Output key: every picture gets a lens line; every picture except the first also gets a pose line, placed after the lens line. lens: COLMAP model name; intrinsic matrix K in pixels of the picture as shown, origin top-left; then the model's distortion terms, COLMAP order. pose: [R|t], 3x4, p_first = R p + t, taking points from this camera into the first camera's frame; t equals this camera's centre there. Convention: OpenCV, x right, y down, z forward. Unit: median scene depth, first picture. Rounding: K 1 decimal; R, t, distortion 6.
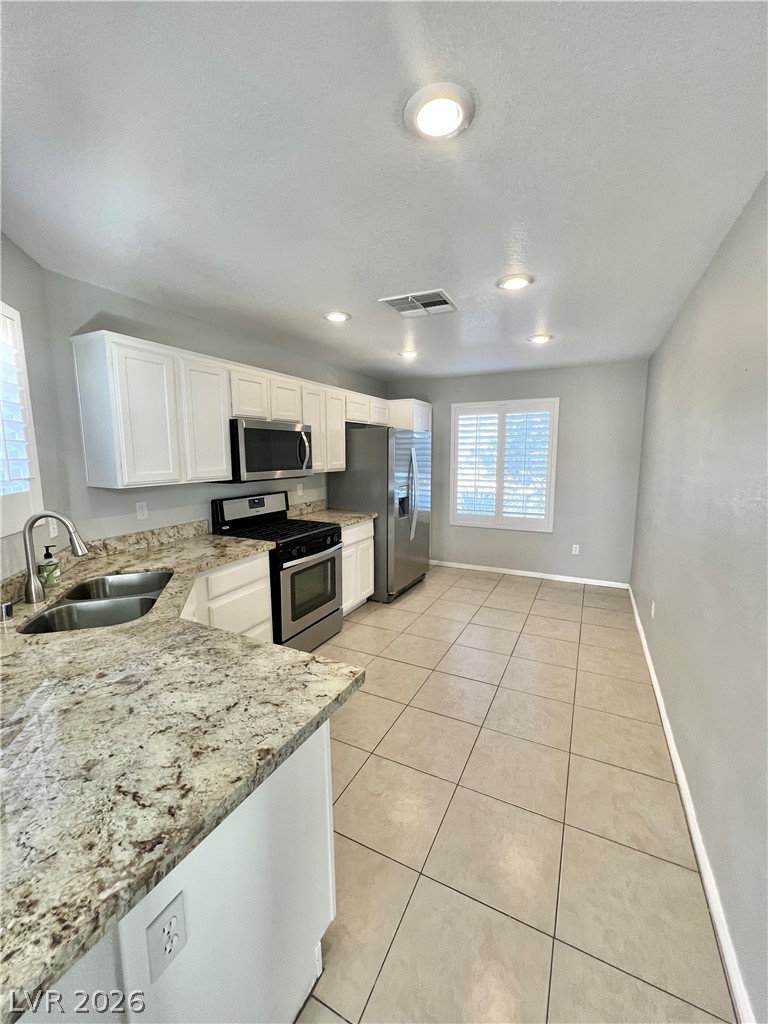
lens RADIAL K [[410.3, 0, 384.3], [0, 410.3, 507.6], [0, 0, 1]] dist [0.000605, -0.000060]
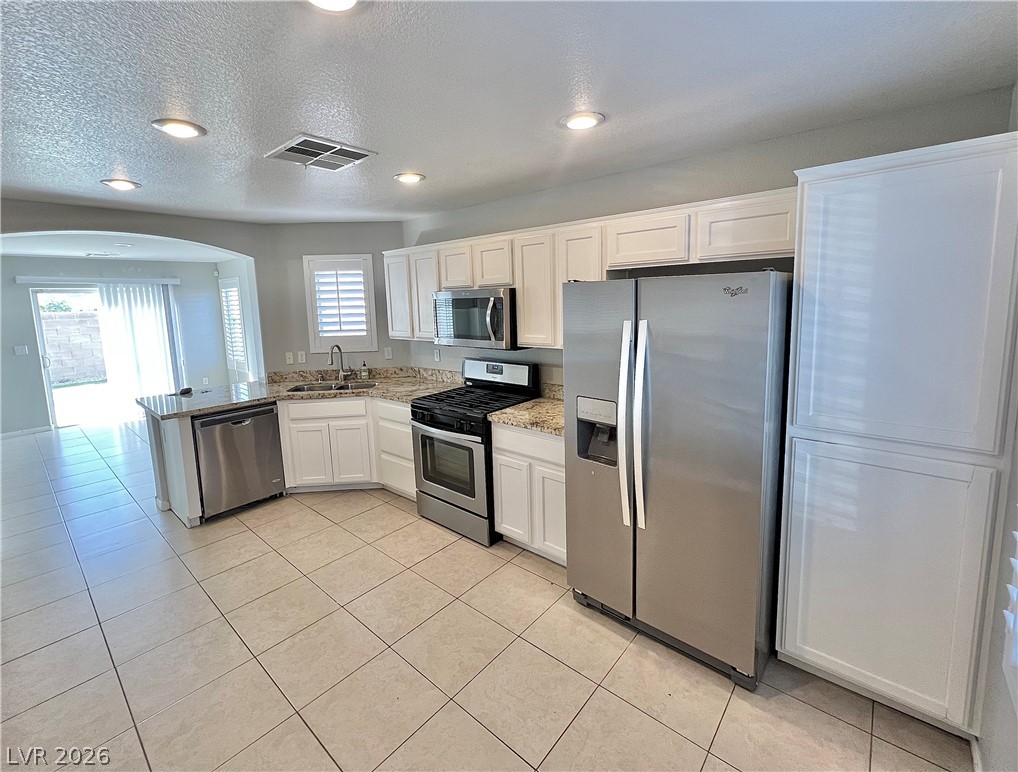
lens RADIAL K [[441.8, 0, 515.2], [0, 441.8, 358.5], [0, 0, 1]] dist [-0.000772, -0.000139]
pose [[-0.232421, 0.149818, -0.961007, 0.807014], [-0.094711, 0.979883, 0.175666, -0.263760], [0.967993, 0.131847, -0.213556, 1.466905]]
